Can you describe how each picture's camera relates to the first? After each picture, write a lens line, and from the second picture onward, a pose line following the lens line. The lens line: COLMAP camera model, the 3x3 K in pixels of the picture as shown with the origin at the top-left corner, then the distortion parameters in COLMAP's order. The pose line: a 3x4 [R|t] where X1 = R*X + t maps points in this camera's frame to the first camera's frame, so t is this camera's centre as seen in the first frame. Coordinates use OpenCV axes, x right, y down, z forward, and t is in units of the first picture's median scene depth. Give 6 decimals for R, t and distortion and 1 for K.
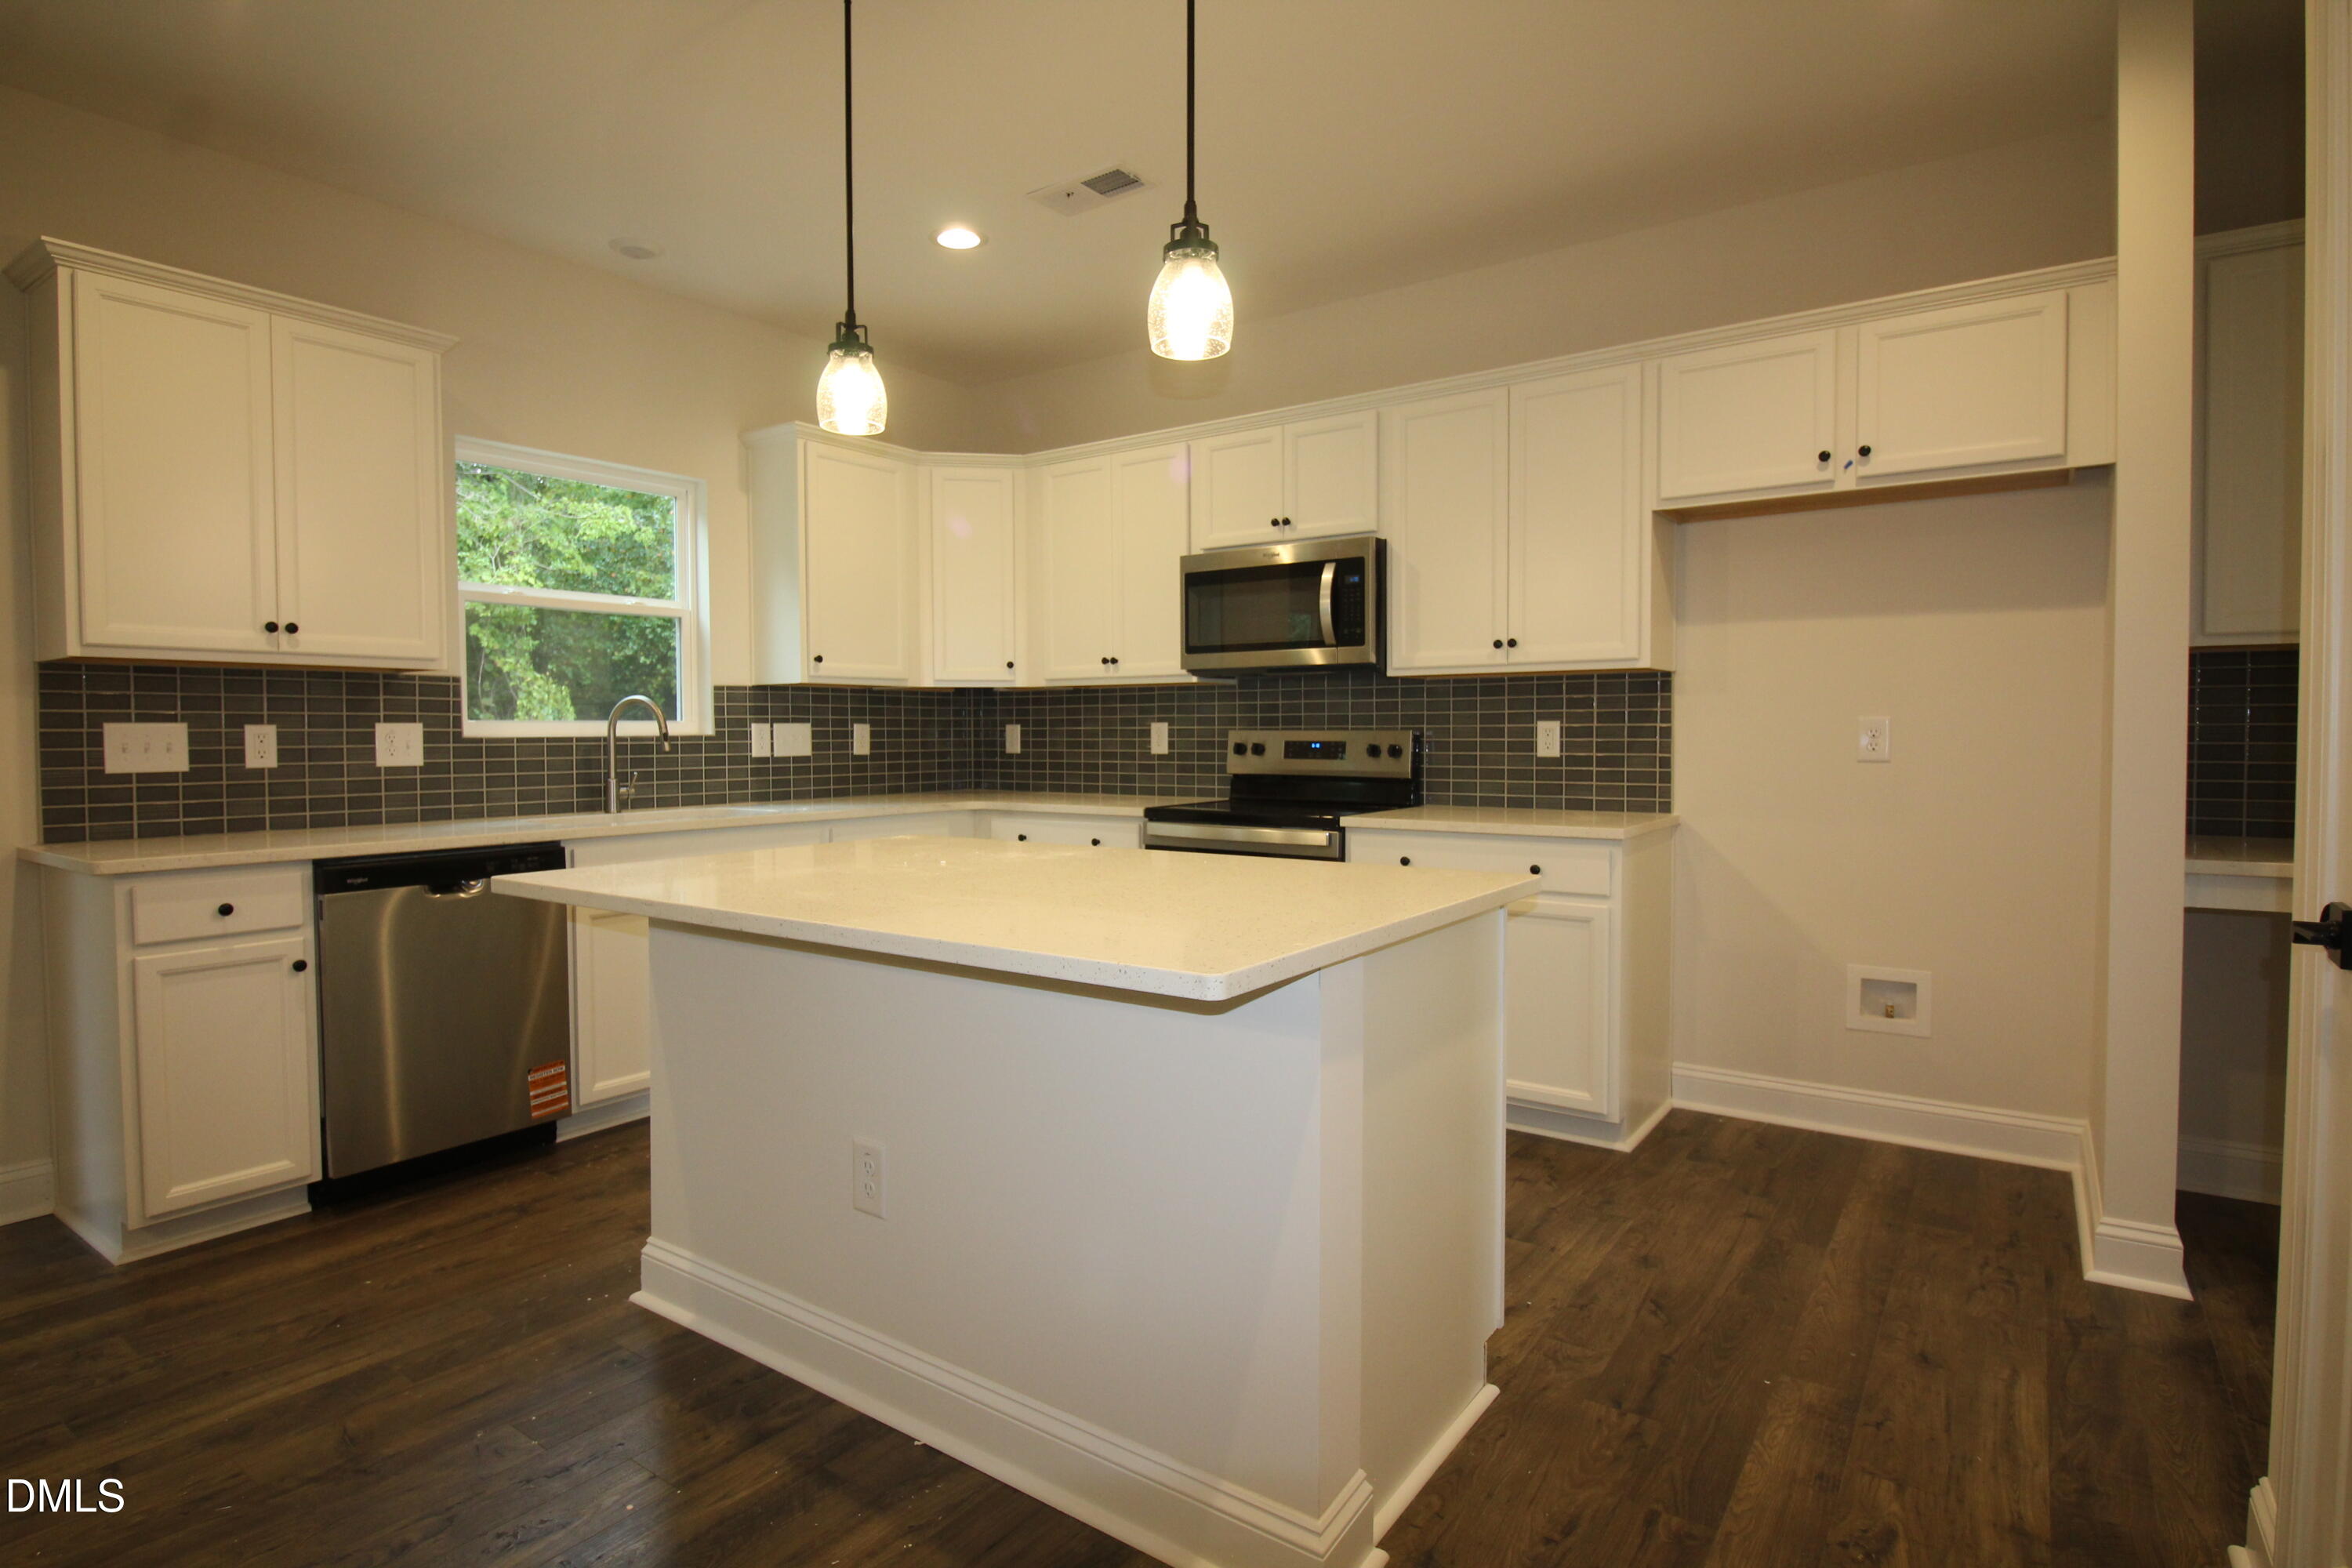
lens RADIAL K [[1206.5, 0, 1170.7], [0, 1206.5, 781.2], [0, 0, 1]] dist [-0.008387, -0.004544]
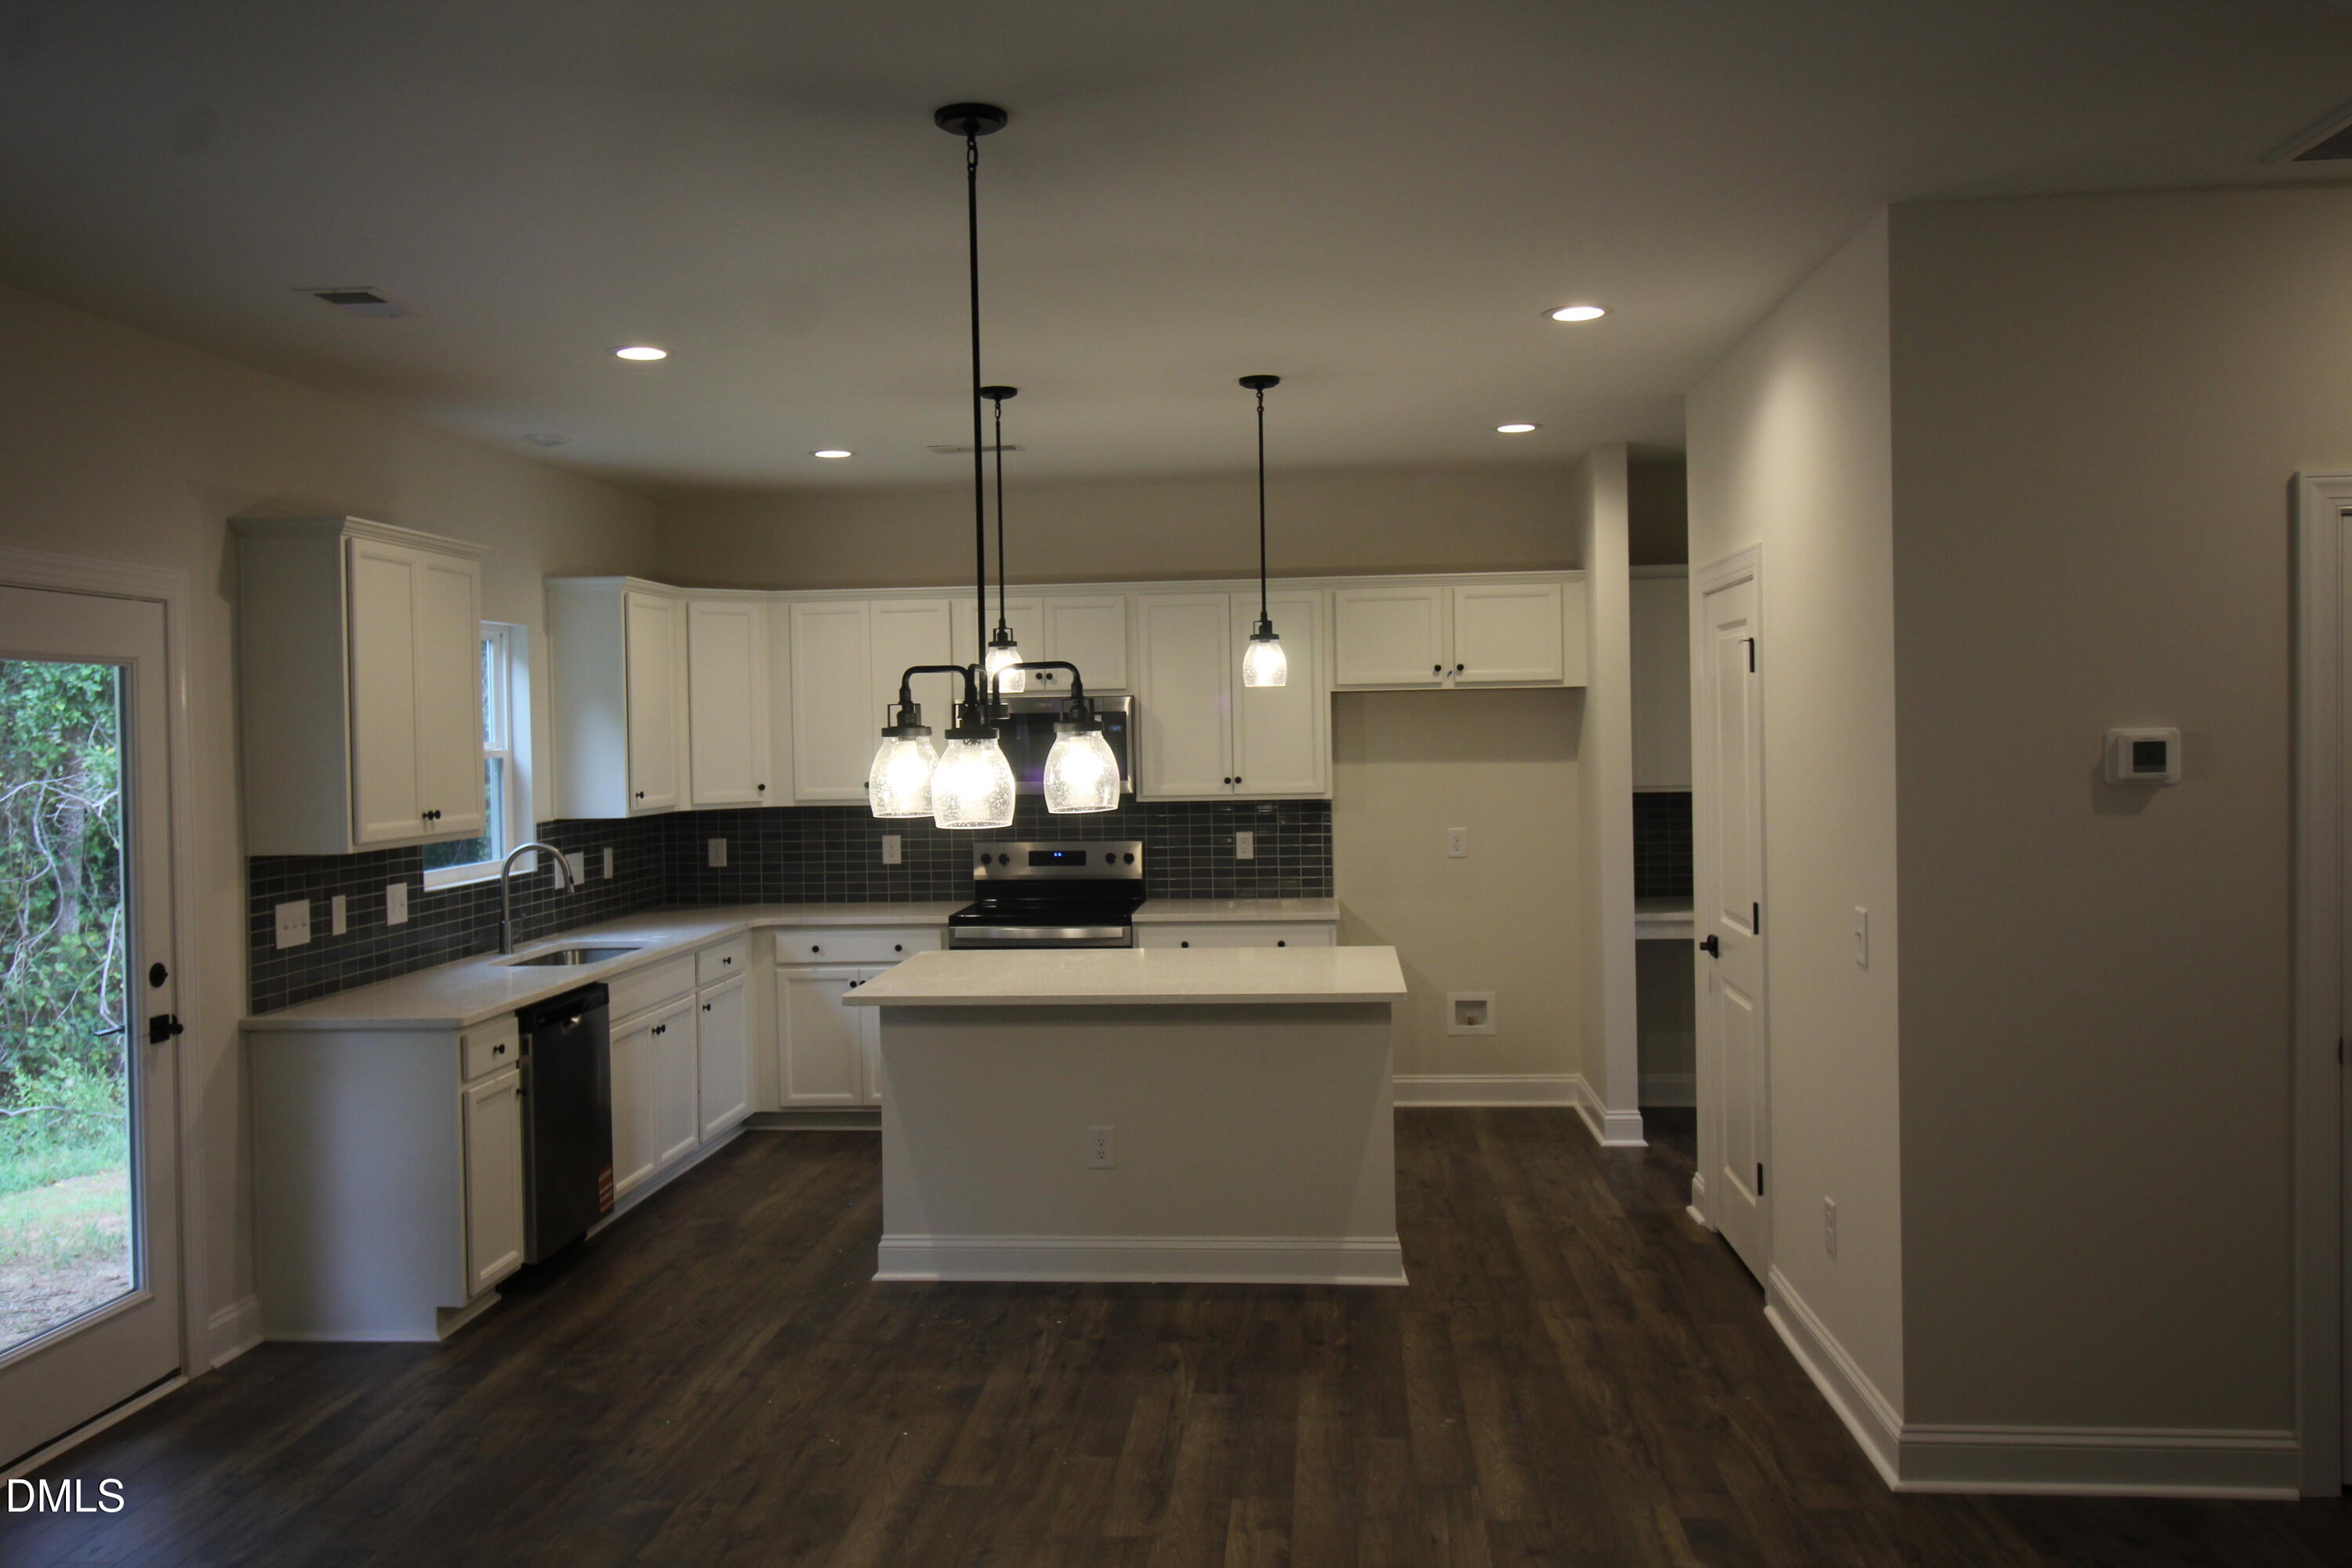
lens RADIAL K [[1920.9, 0, 1176.4], [0, 1920.9, 778.7], [0, 0, 1]] dist [0.042587, -0.000622]
pose [[0.852104, -0.025480, 0.522752, -0.925377], [0.034186, 0.999391, -0.007014, -0.103884], [-0.522255, 0.023847, 0.852456, -0.834602]]
